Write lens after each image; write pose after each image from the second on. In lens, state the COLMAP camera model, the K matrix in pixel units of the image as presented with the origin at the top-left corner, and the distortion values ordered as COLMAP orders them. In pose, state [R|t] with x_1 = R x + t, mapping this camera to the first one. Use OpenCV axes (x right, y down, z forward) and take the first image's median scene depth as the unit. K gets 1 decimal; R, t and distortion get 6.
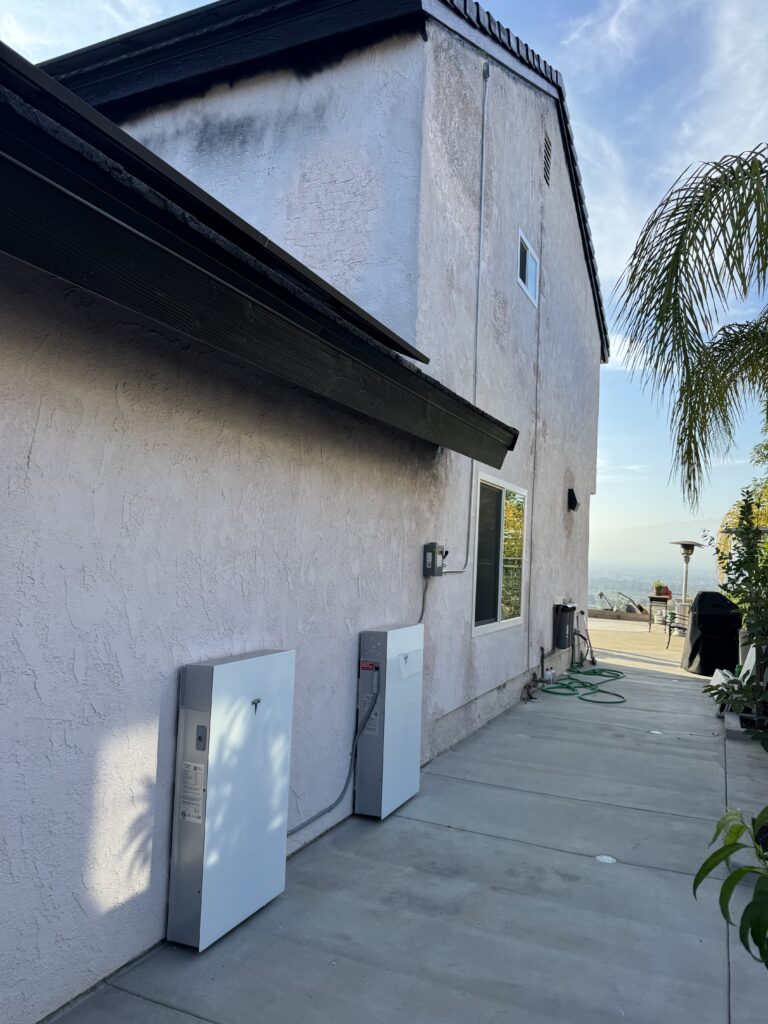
lens RADIAL K [[717.4, 0, 384.0], [0, 717.4, 512.0], [0, 0, 1]] dist [0.071359, -0.091234]
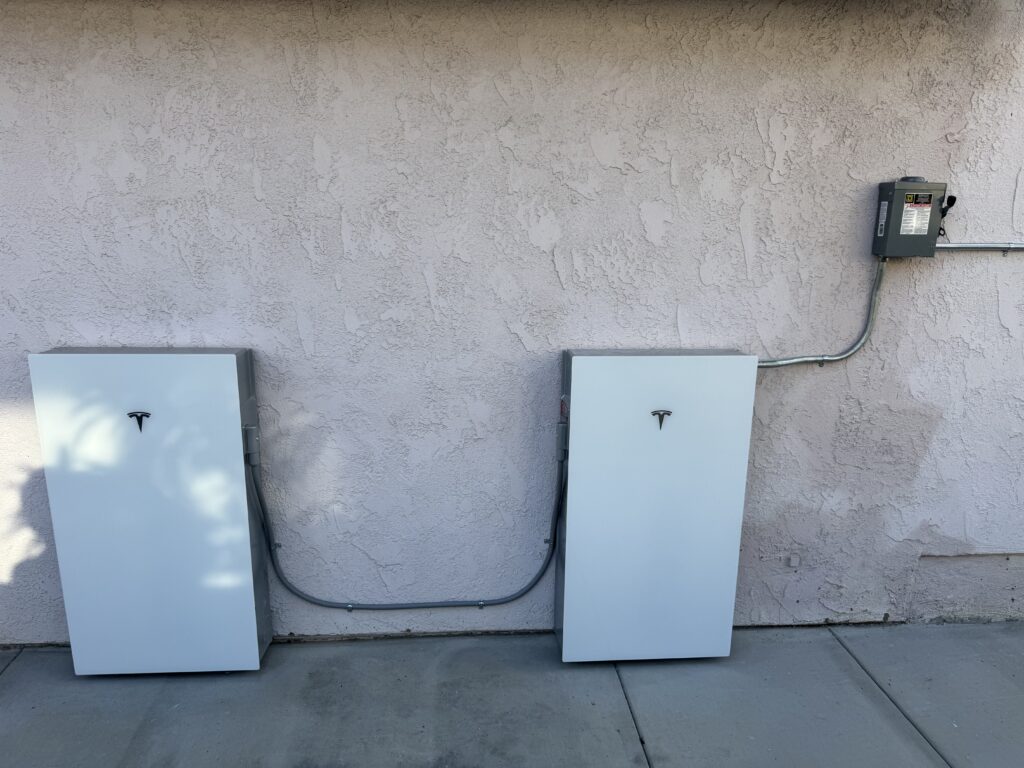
lens RADIAL K [[717.4, 0, 512.3], [0, 717.4, 390.9], [0, 0, 1]] dist [0.071359, -0.091234]
pose [[0.491935, 0.185818, -0.850571, 0.513278], [0.049721, 0.969368, 0.240528, 0.073716], [0.869211, -0.160615, 0.467627, 0.839441]]
